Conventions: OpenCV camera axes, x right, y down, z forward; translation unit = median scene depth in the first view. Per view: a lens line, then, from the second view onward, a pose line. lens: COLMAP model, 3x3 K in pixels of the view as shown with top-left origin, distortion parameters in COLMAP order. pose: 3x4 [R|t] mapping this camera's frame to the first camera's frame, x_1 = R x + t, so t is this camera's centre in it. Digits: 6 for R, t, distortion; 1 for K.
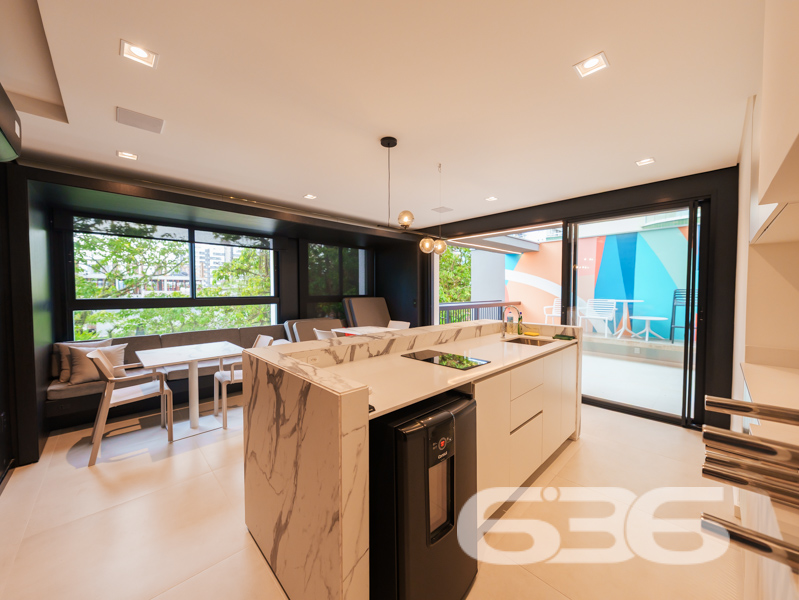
lens RADIAL K [[304.7, 0, 399.5], [0, 304.7, 300.0], [0, 0, 1]] dist [-0.001762, -0.000123]
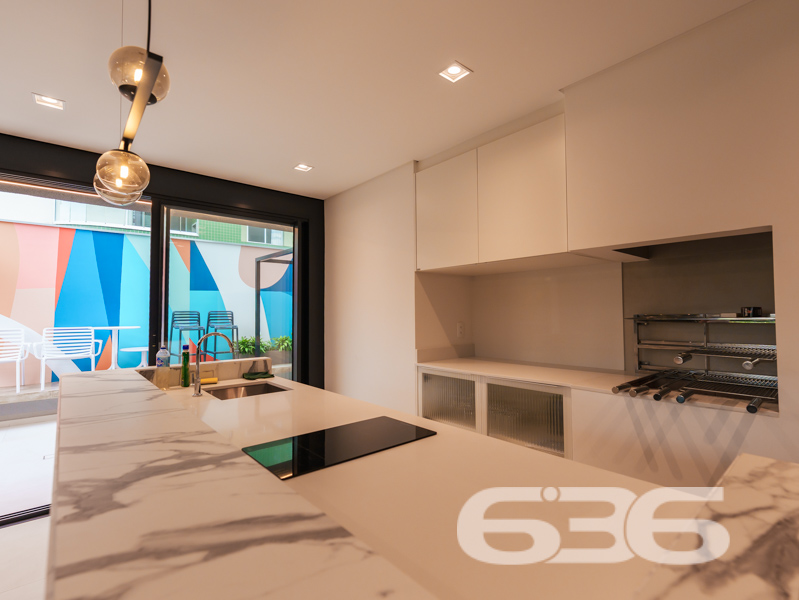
lens RADIAL K [[387.9, 0, 422.3], [0, 387.9, 301.8], [0, 0, 1]] dist [-0.000309, 0.000195]
pose [[0.025624, 0.033124, 0.999123, -0.147795], [0.039368, 0.998642, -0.034117, 0.001115], [-0.998896, 0.040208, 0.024286, 0.274400]]
